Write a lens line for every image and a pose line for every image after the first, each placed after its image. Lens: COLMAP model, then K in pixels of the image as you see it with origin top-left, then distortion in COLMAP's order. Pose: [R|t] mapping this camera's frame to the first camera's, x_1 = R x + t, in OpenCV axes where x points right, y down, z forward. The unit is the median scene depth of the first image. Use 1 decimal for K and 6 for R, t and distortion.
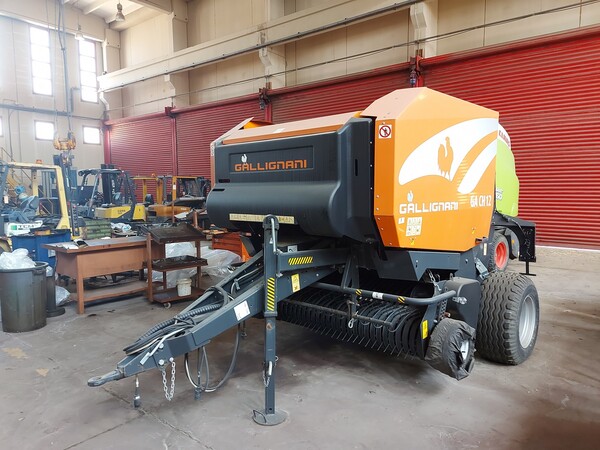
lens RADIAL K [[437.9, 0, 300.0], [0, 437.9, 225.0], [0, 0, 1]] dist [0.067868, -0.065225]
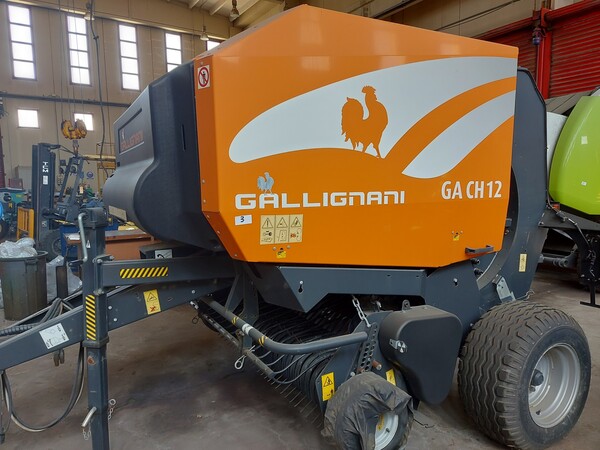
lens RADIAL K [[437.9, 0, 300.0], [0, 437.9, 225.0], [0, 0, 1]] dist [0.067868, -0.065225]
pose [[0.948421, 0.024357, -0.316077, 0.388972], [-0.017410, 0.999541, 0.024782, -0.015379], [0.316535, -0.018000, 0.948410, 0.325971]]
